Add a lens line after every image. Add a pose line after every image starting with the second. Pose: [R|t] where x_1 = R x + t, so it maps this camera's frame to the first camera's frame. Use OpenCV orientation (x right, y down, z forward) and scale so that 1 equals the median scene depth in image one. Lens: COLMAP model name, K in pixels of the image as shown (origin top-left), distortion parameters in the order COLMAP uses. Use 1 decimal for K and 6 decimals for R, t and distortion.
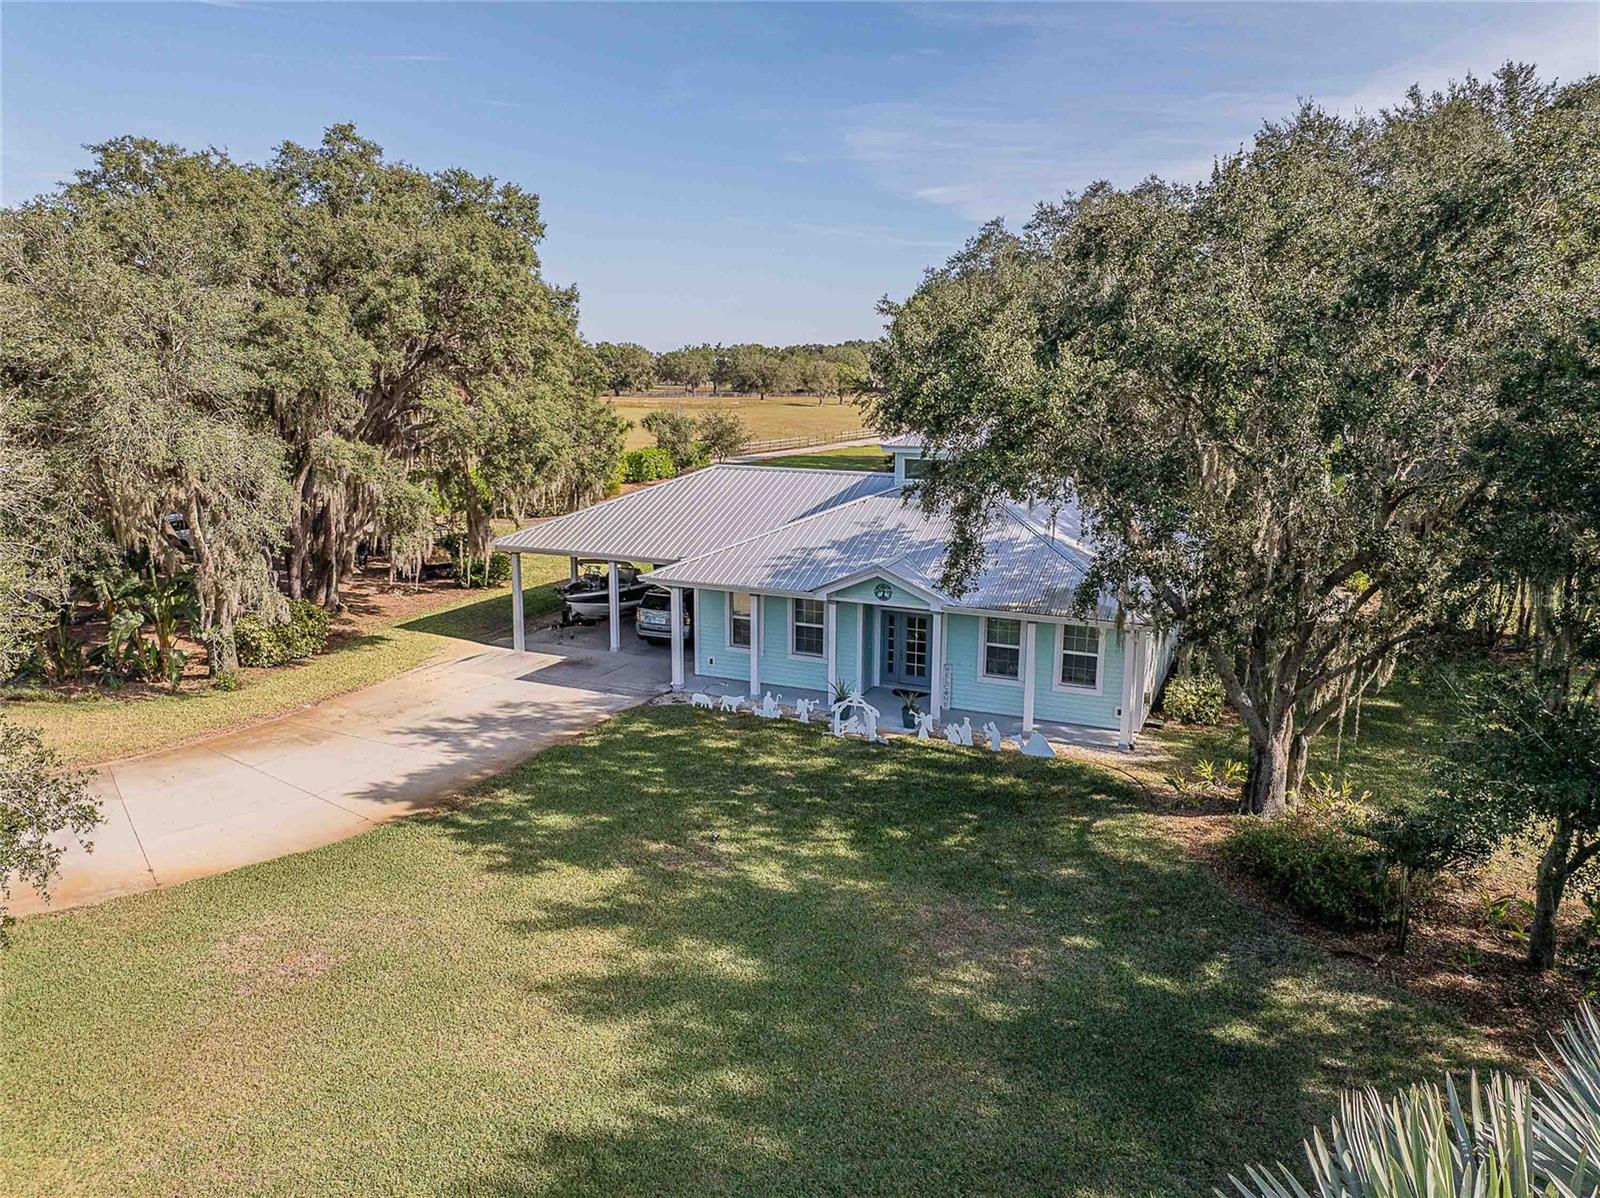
lens RADIAL K [[1137.6, 0, 800.0], [0, 1137.6, 599.0], [0, 0, 1]] dist [-0.047827, 0.006791]
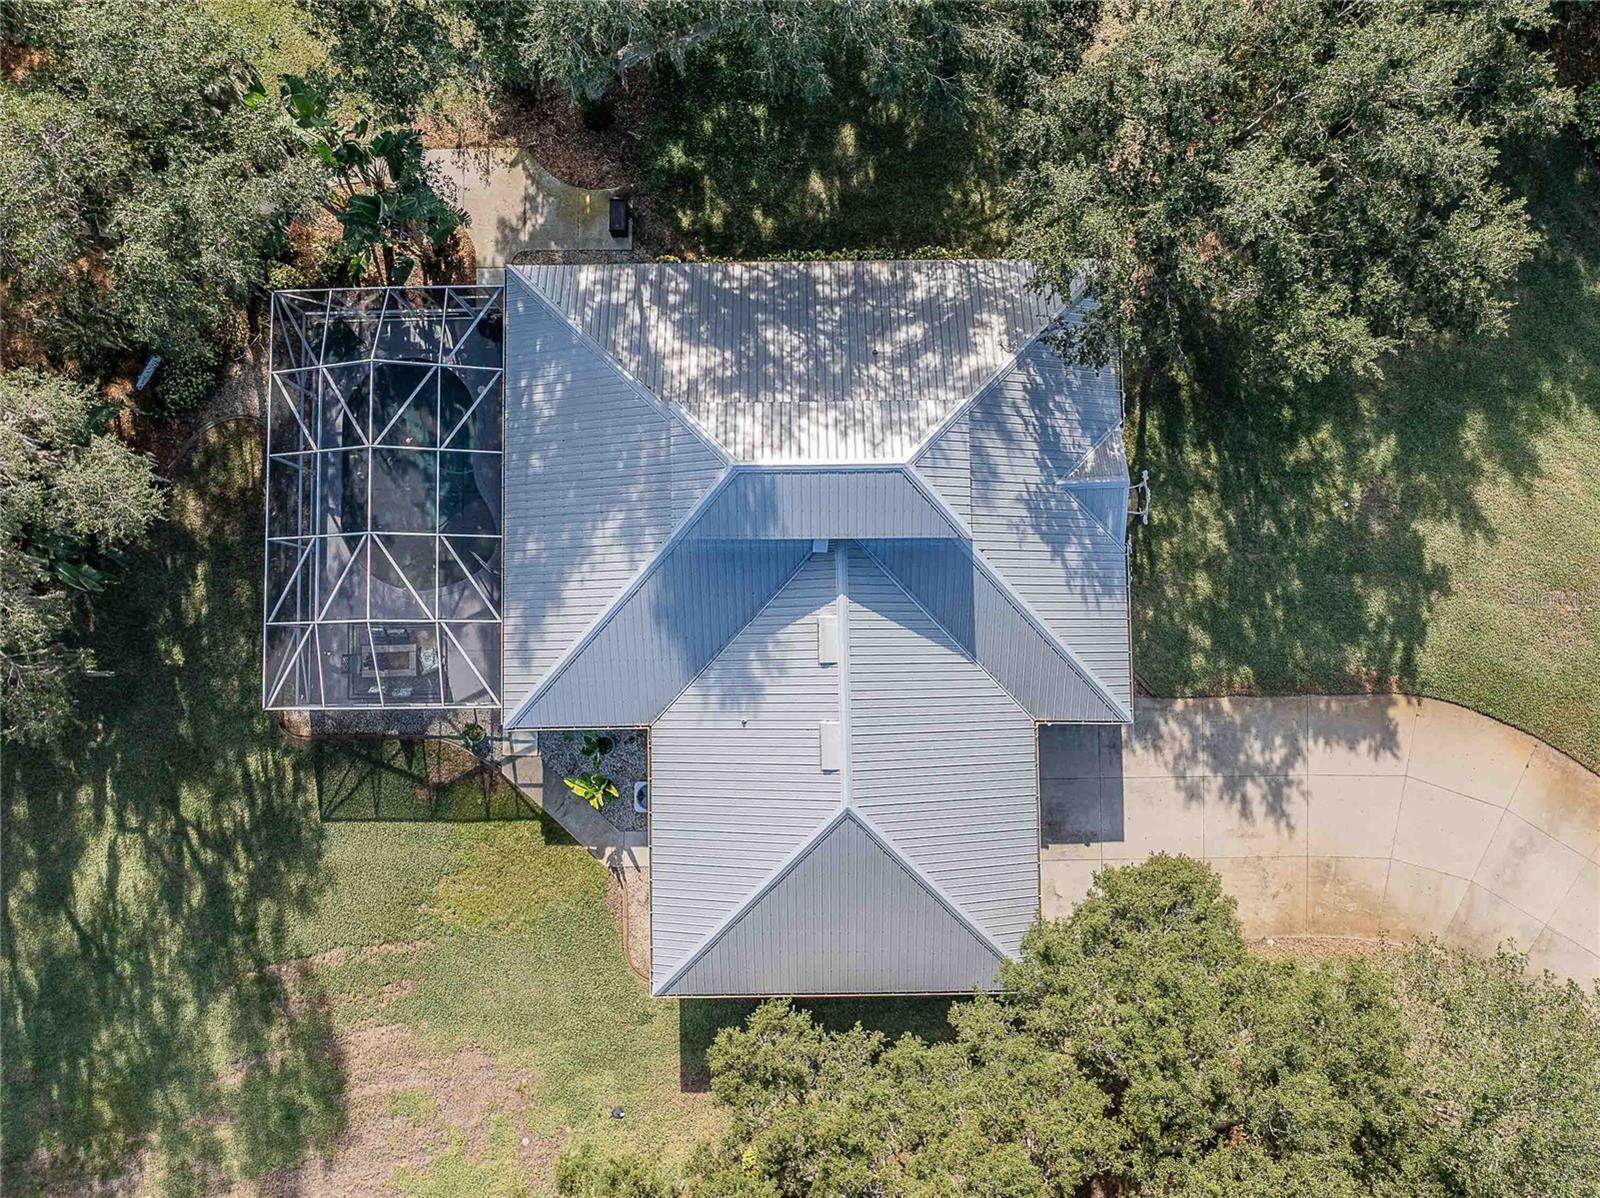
lens RADIAL K [[1137.6, 0, 800.0], [0, 1137.6, 599.0], [0, 0, 1]] dist [-0.047827, 0.006791]
pose [[-0.419973, -0.906389, 0.045628, 0.059611], [0.177768, -0.032857, 0.983524, -1.436908], [-0.889956, 0.421164, 0.174926, 1.357609]]
